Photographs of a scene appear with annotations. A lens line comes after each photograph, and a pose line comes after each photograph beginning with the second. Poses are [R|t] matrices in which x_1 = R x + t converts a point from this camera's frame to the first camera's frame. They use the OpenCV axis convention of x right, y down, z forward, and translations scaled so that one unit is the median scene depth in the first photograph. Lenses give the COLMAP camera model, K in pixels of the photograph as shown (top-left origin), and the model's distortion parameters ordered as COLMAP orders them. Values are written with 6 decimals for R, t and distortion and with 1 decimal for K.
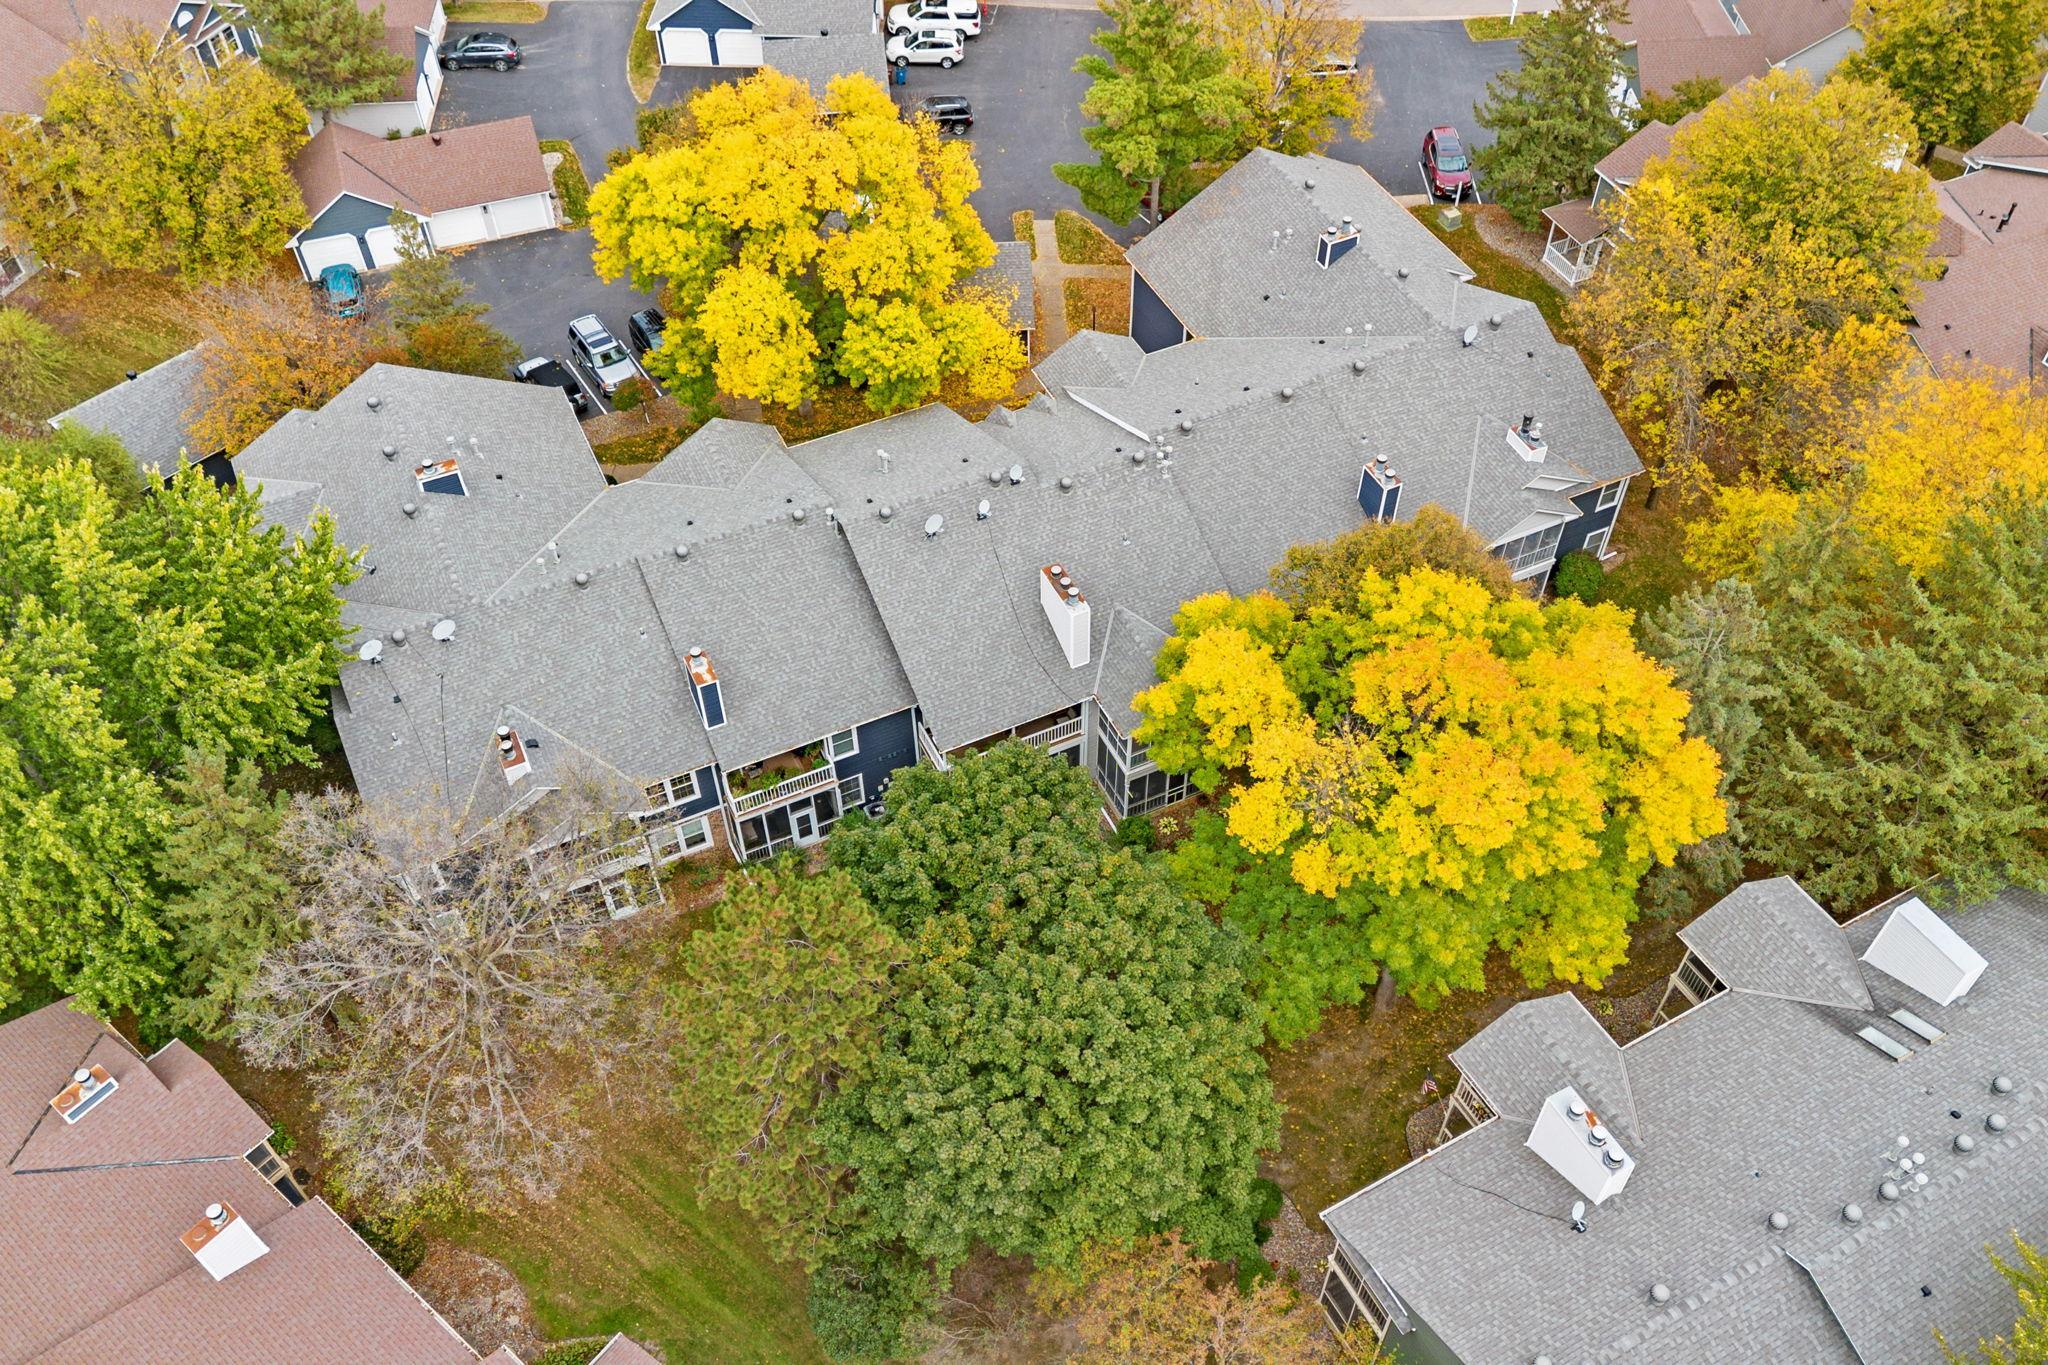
lens RADIAL K [[1711.4, 0, 1015.8], [0, 1711.4, 689.2], [0, 0, 1]] dist [0.102500, -0.117178]
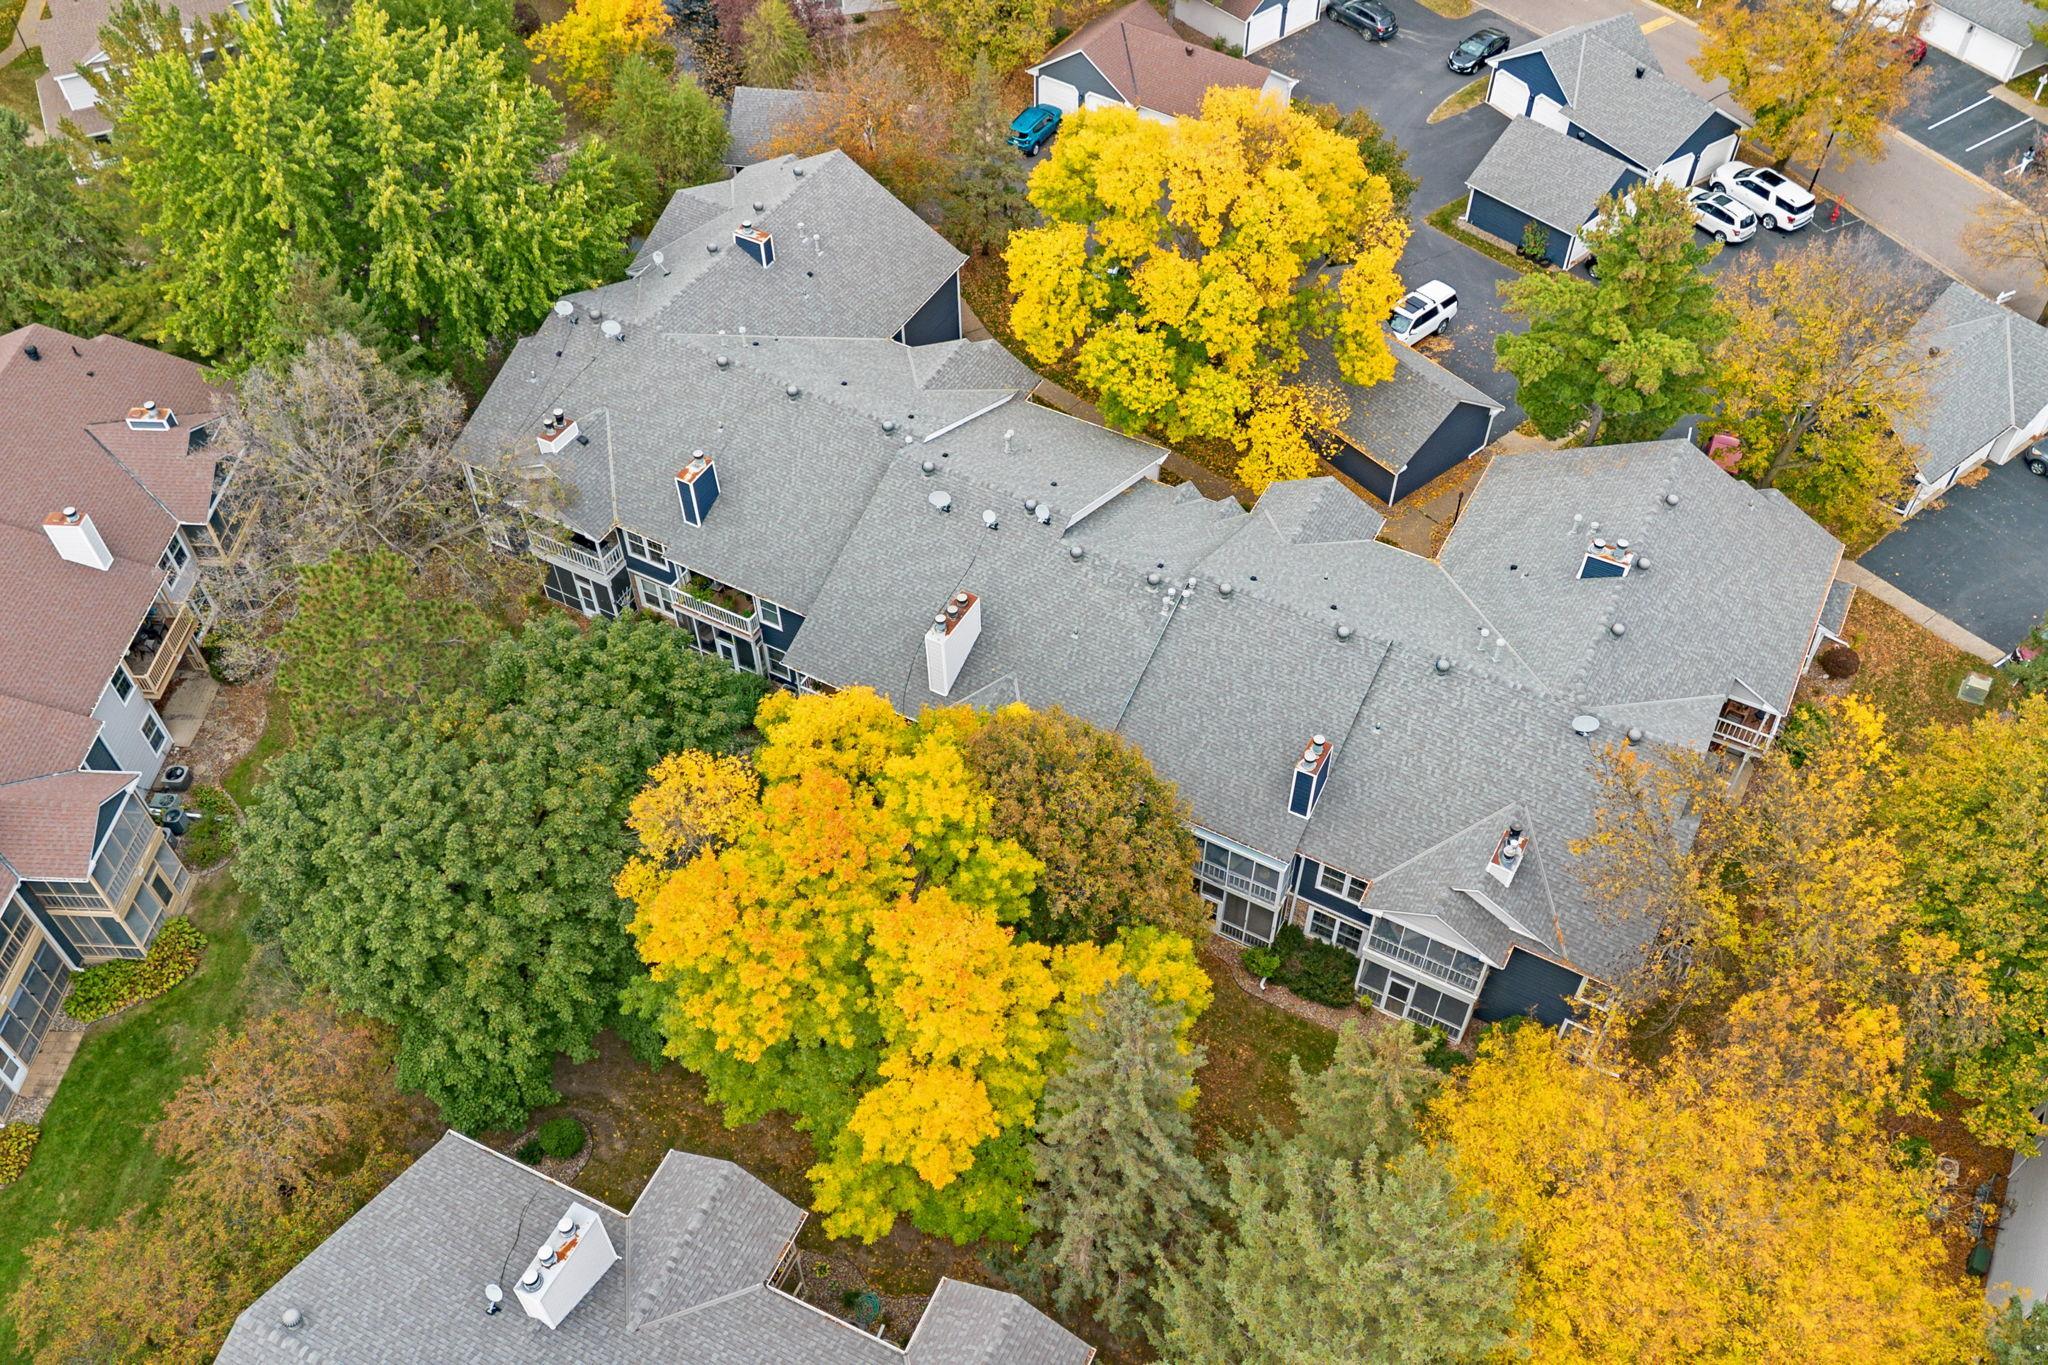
lens RADIAL K [[1711.4, 0, 1015.8], [0, 1711.4, 689.2], [0, 0, 1]] dist [0.102500, -0.117178]
pose [[0.587798, 0.616044, -0.524389, 0.390438], [-0.610413, 0.763111, 0.212266, -0.170119], [0.530932, 0.195324, 0.824596, 0.135103]]
